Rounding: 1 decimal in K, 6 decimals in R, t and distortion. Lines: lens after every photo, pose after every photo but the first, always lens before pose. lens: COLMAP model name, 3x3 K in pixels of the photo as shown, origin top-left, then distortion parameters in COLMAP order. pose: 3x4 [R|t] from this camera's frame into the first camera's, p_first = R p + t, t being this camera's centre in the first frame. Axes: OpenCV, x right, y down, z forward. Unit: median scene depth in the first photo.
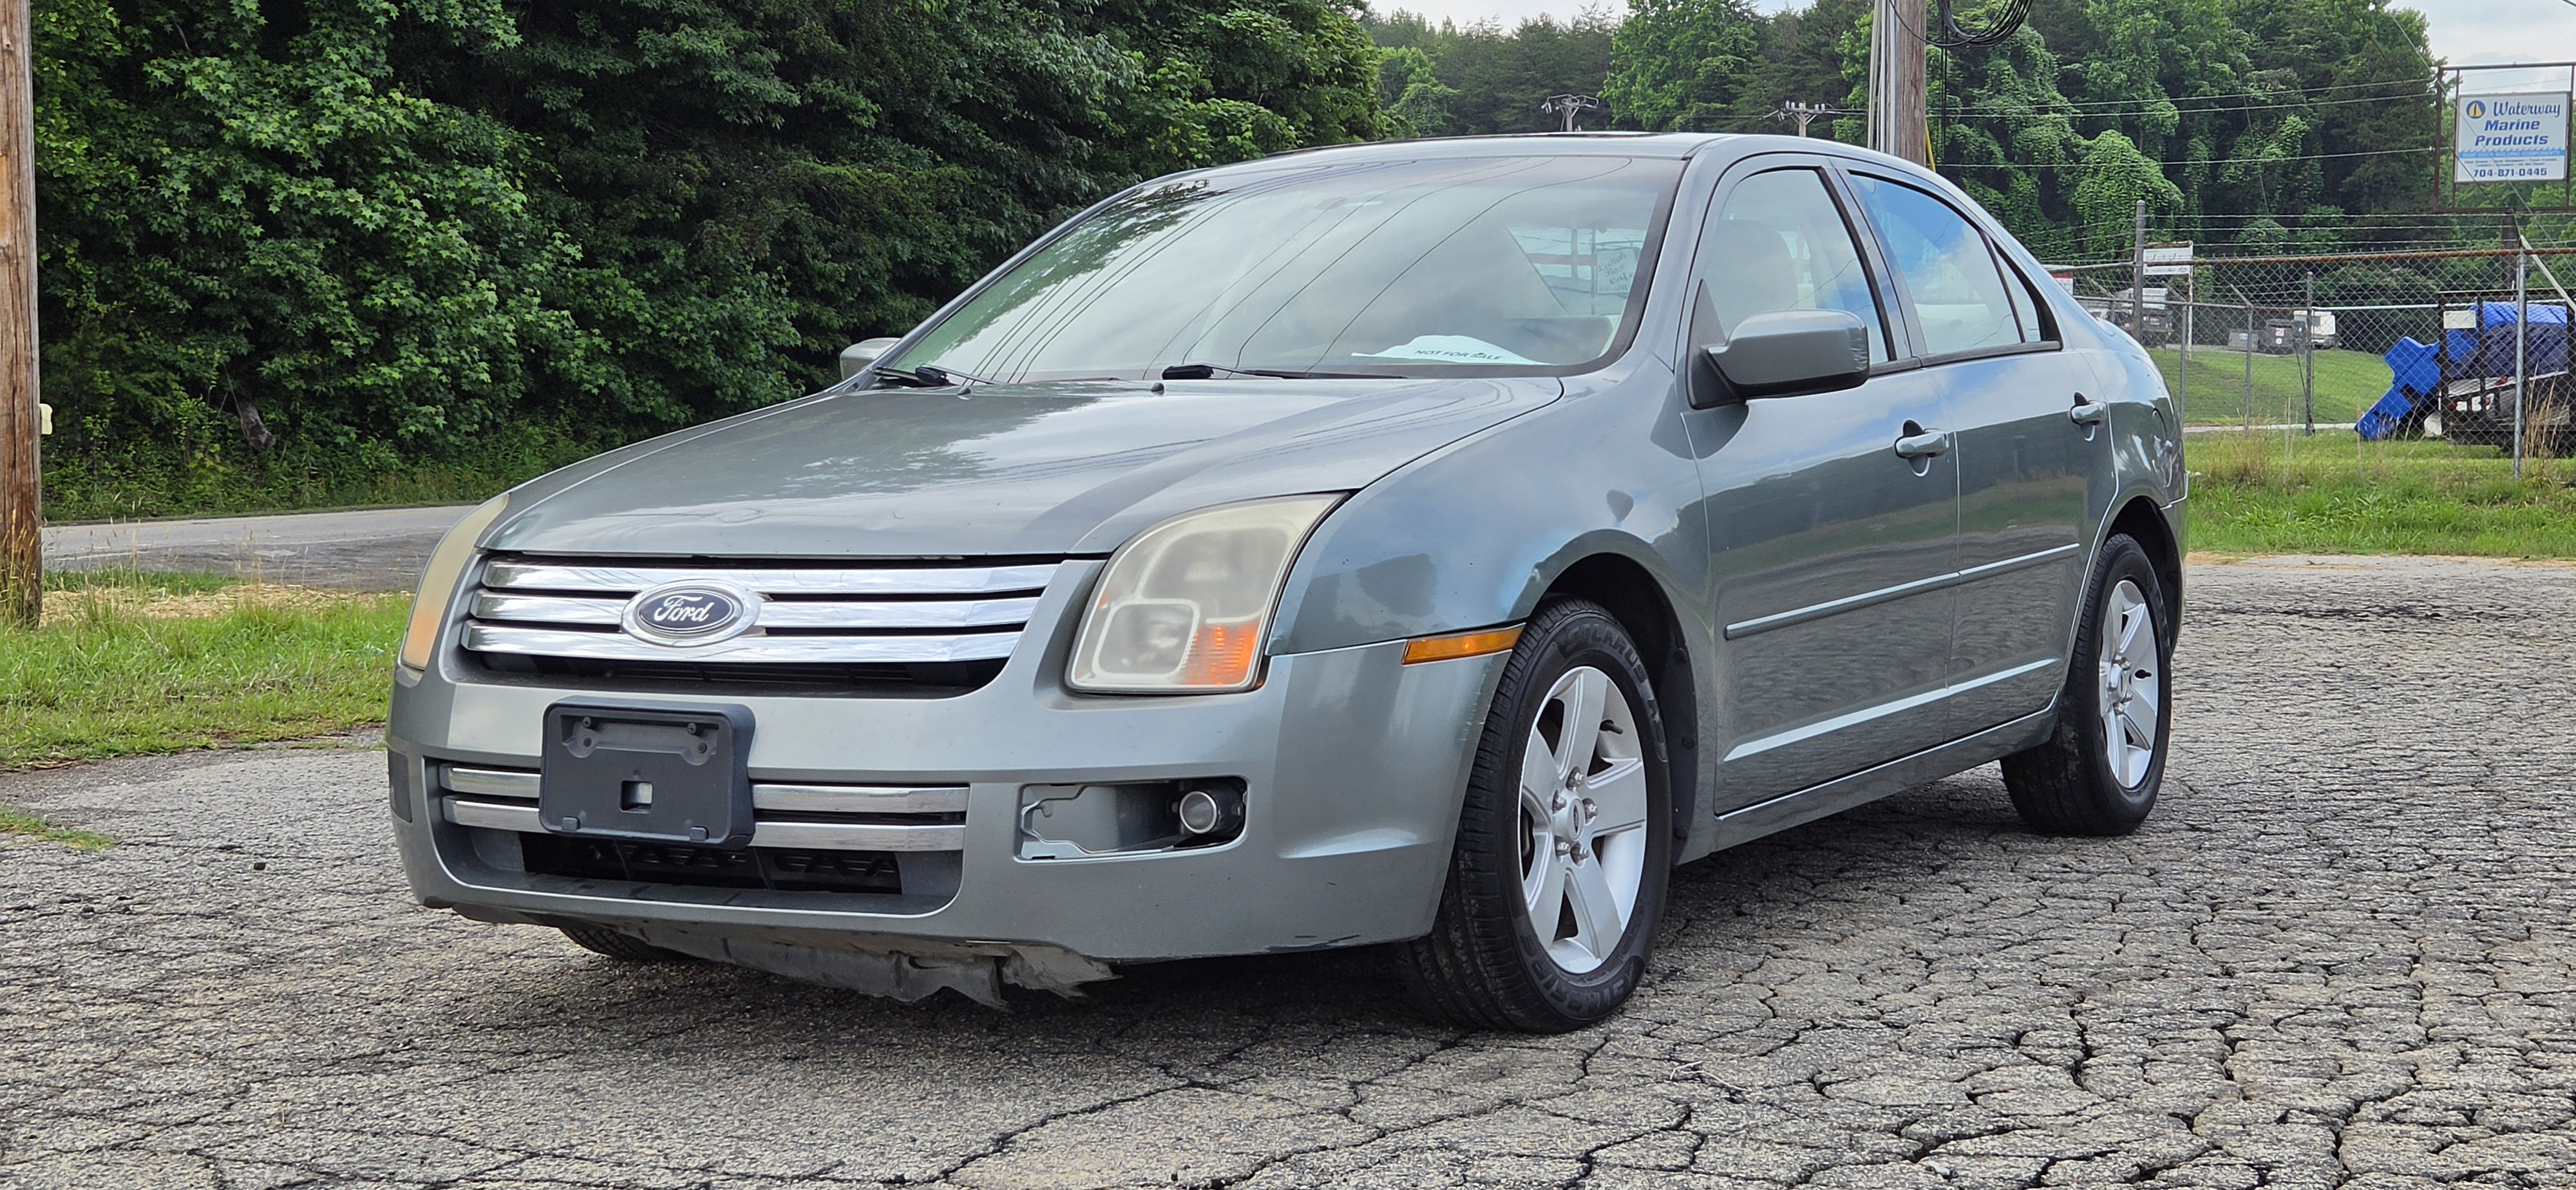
lens RADIAL K [[3453.8, 0, 1259.3], [0, 3453.8, 598.5], [0, 0, 1]] dist [0.088666, -0.095302]
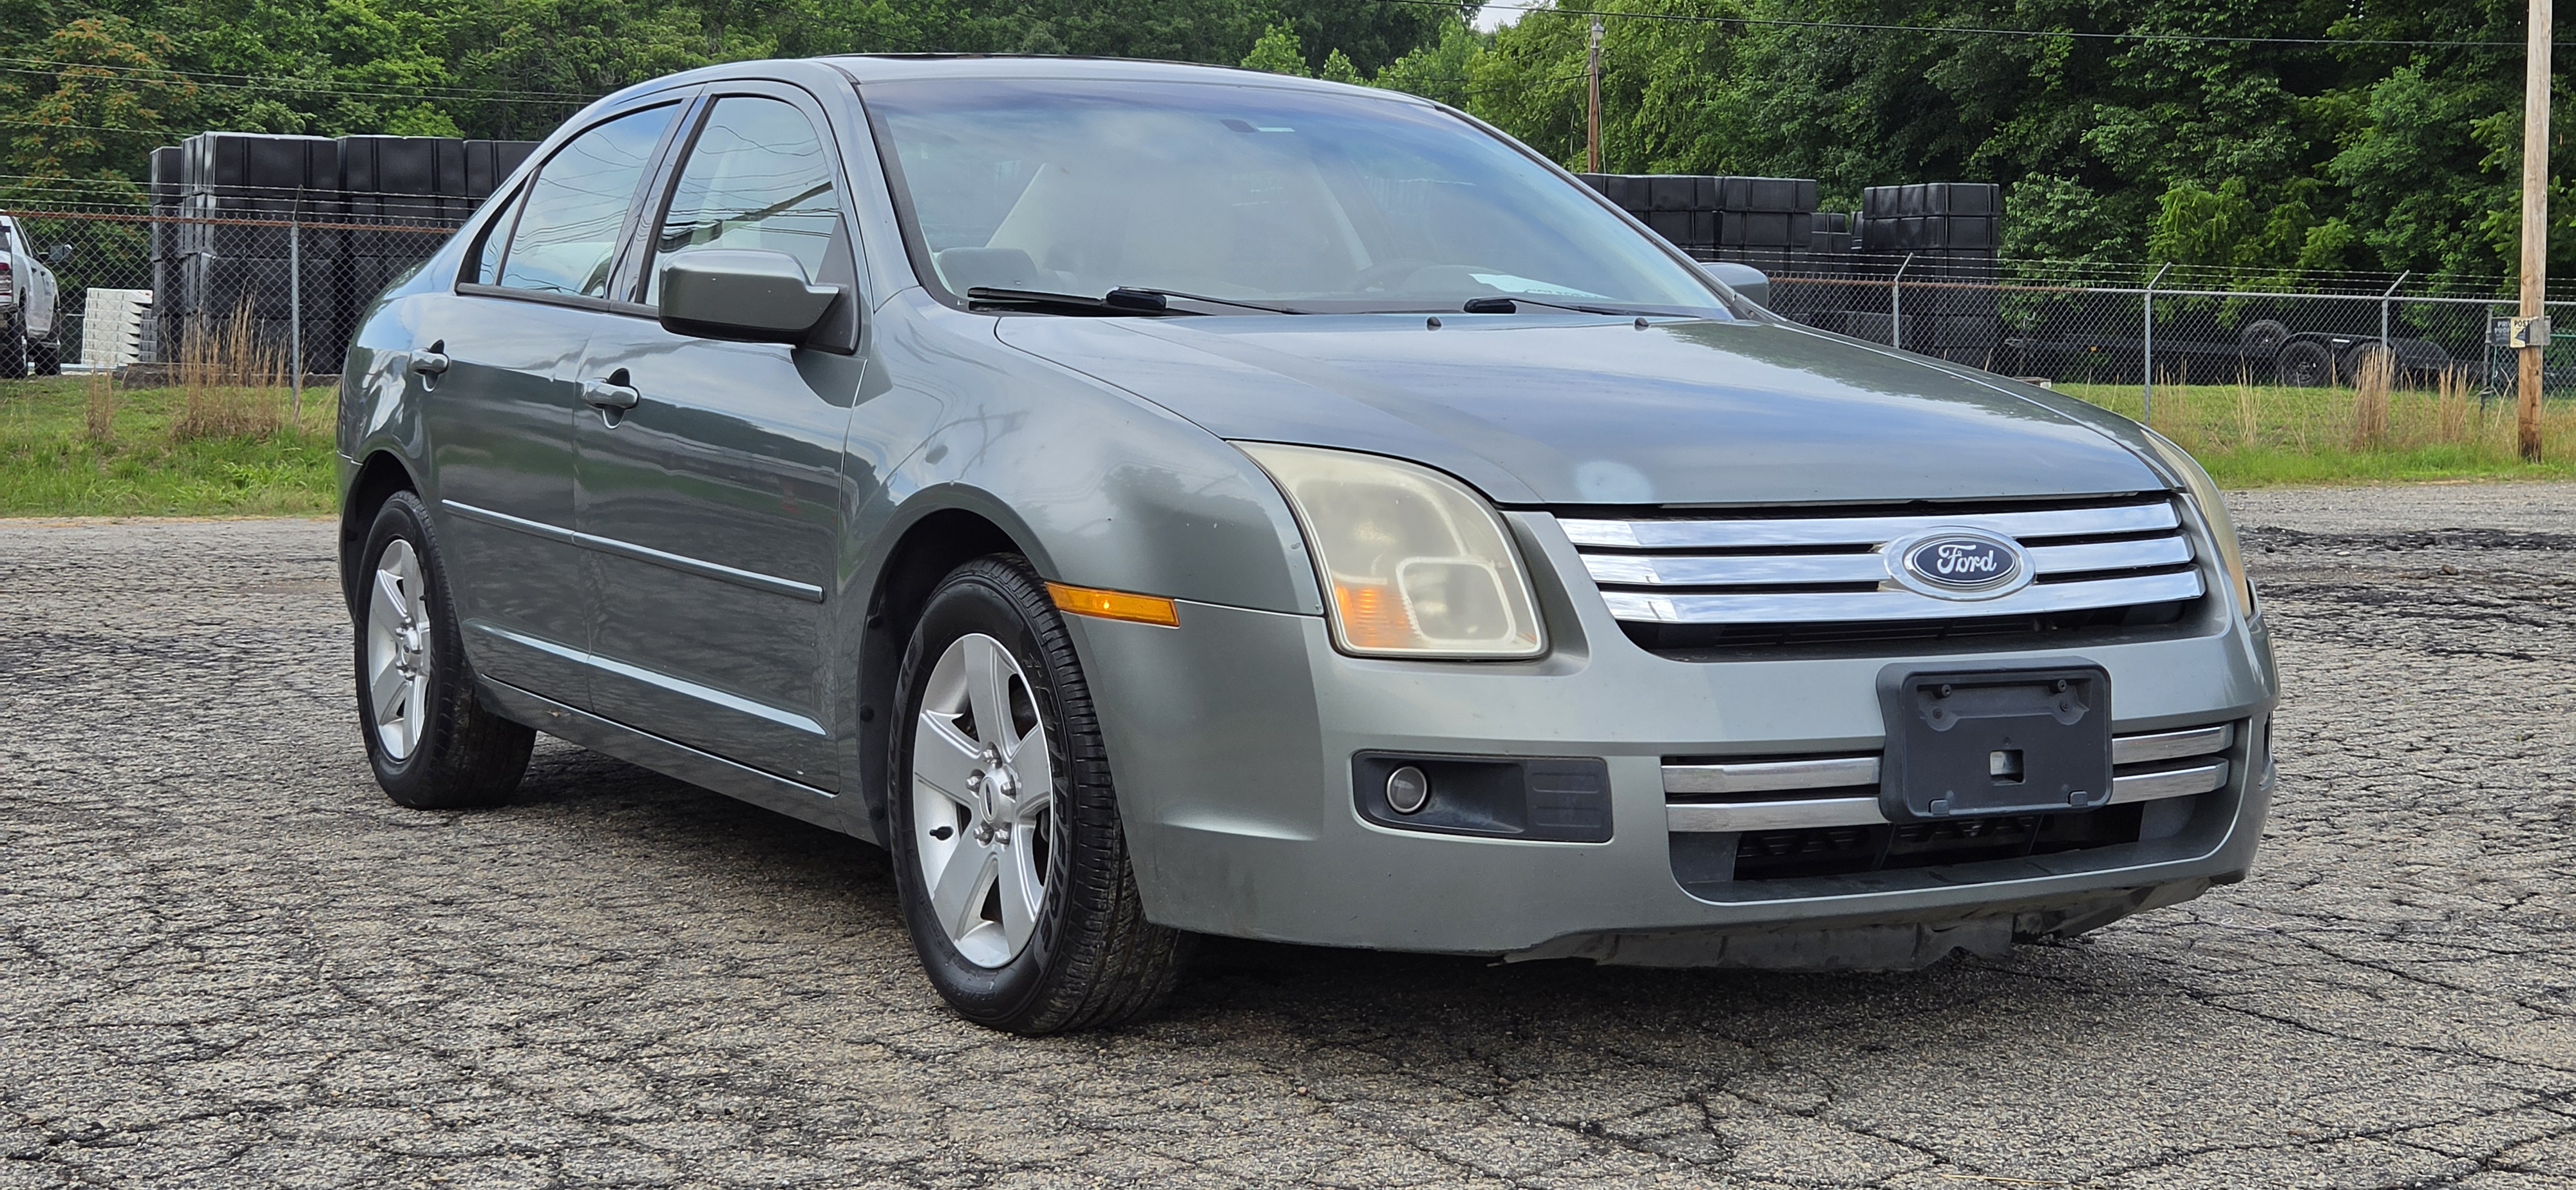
lens RADIAL K [[3453.8, 0, 1259.3], [0, 3453.8, 598.5], [0, 0, 1]] dist [0.088666, -0.095302]
pose [[0.506558, -0.046134, 0.860971, -1.025281], [0.036766, 0.998815, 0.031889, -0.022021], [-0.861422, 0.015501, 0.507654, 0.689008]]
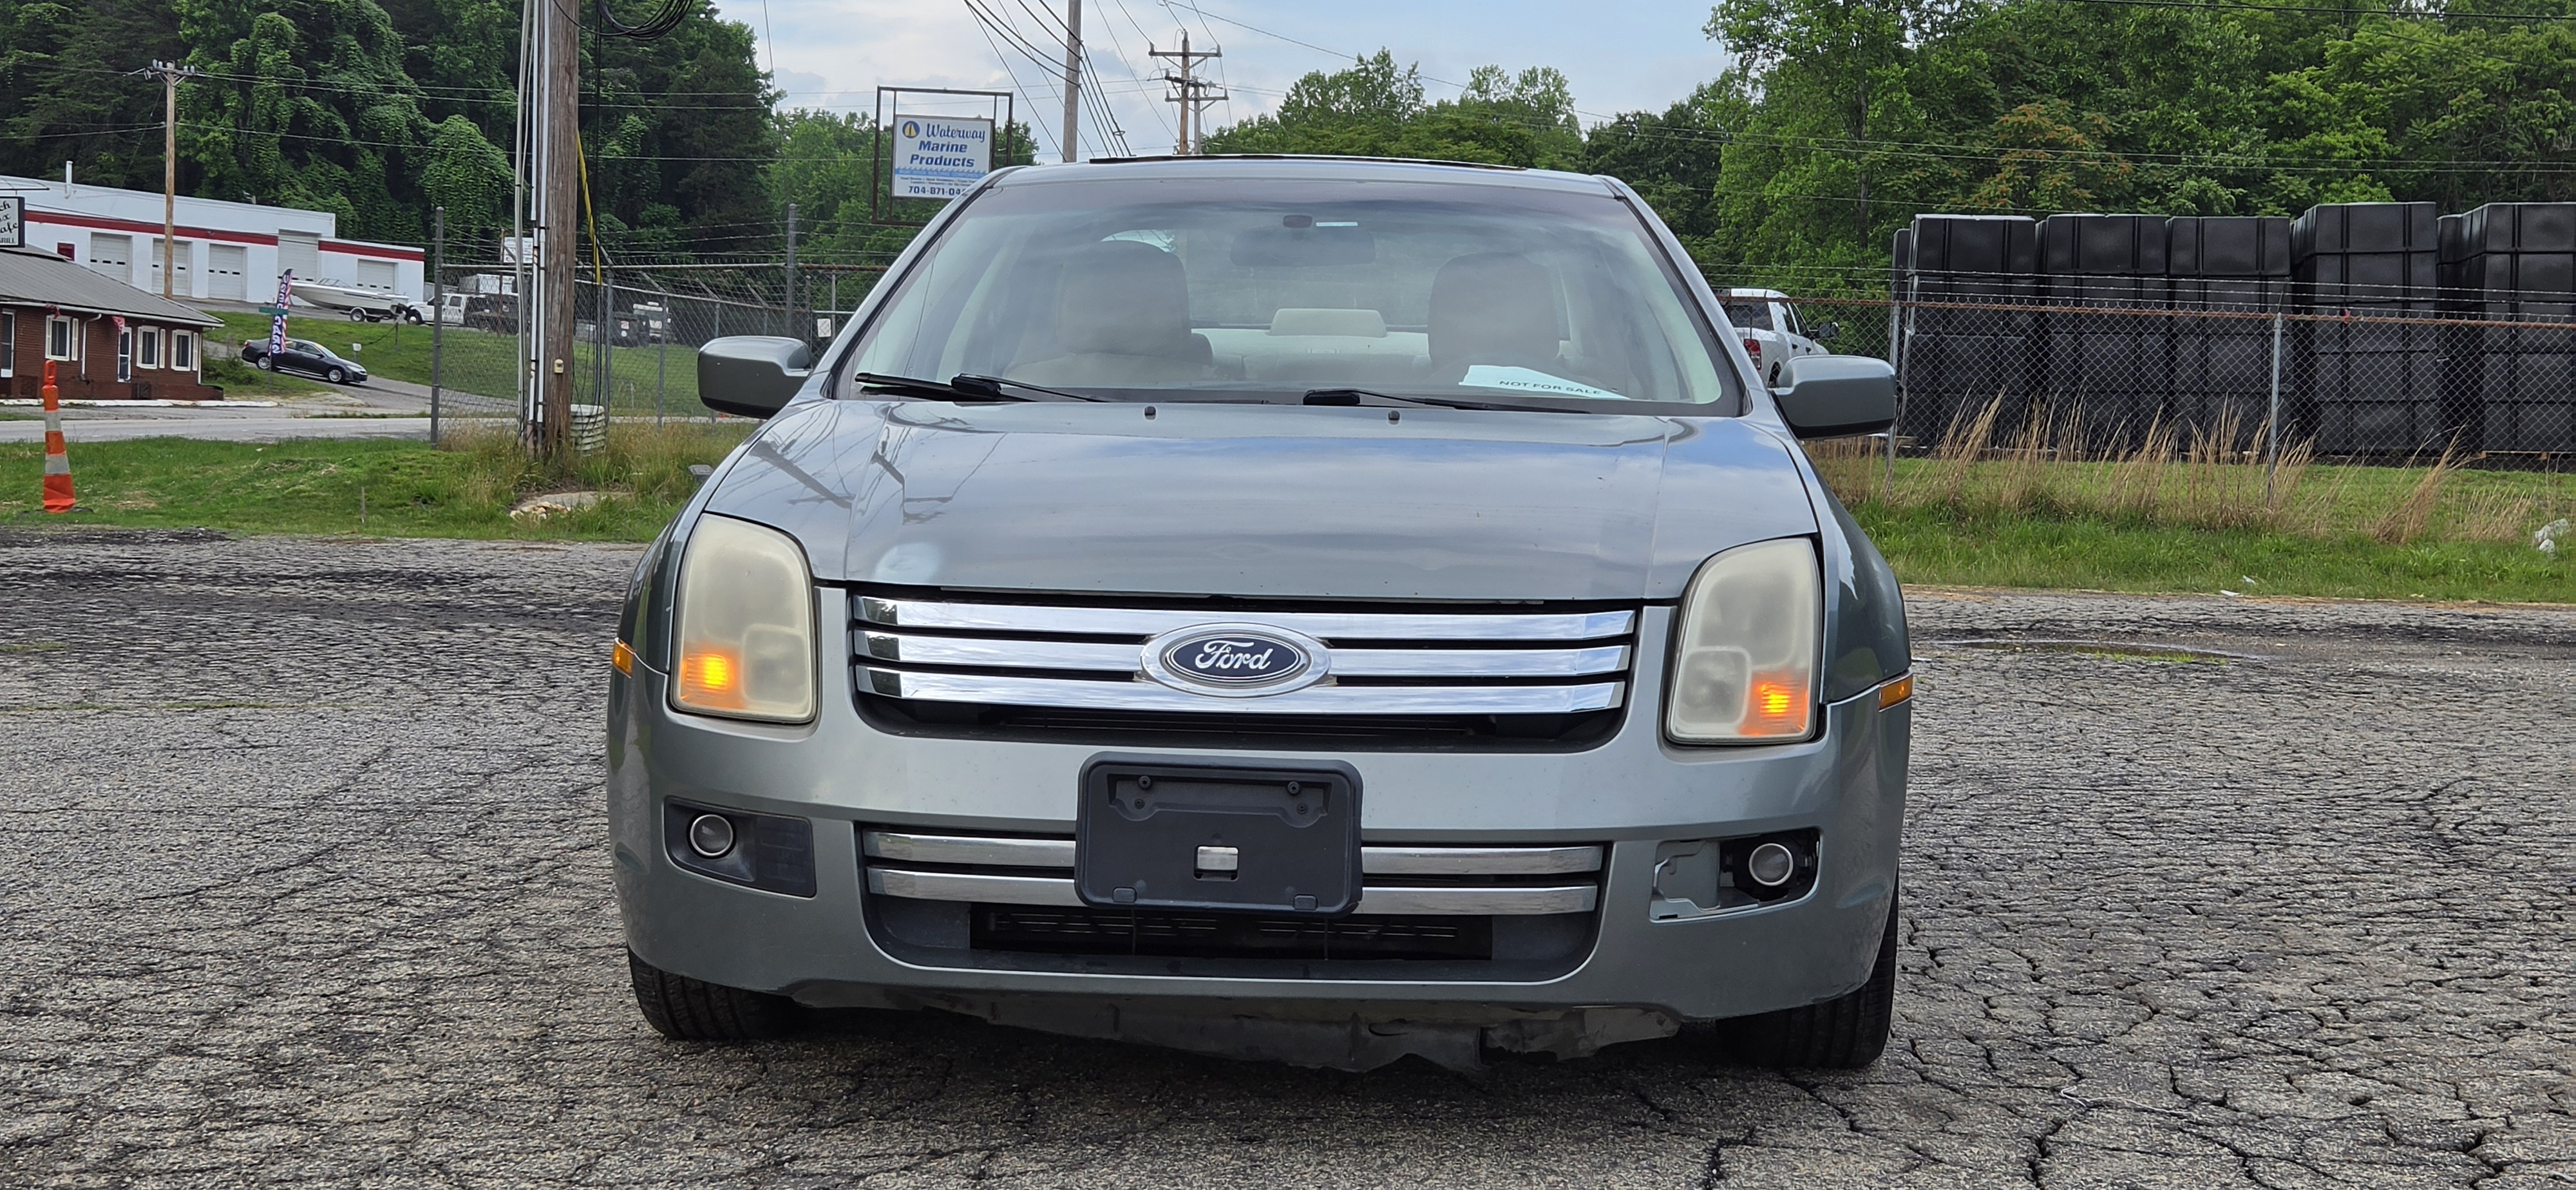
lens RADIAL K [[3453.8, 0, 1259.3], [0, 3453.8, 598.5], [0, 0, 1]] dist [0.088666, -0.095302]
pose [[0.887715, 0.006721, 0.460344, -0.571360], [-0.009041, 0.999955, 0.002835, -0.014450], [-0.460304, -0.006678, 0.887736, 0.185506]]
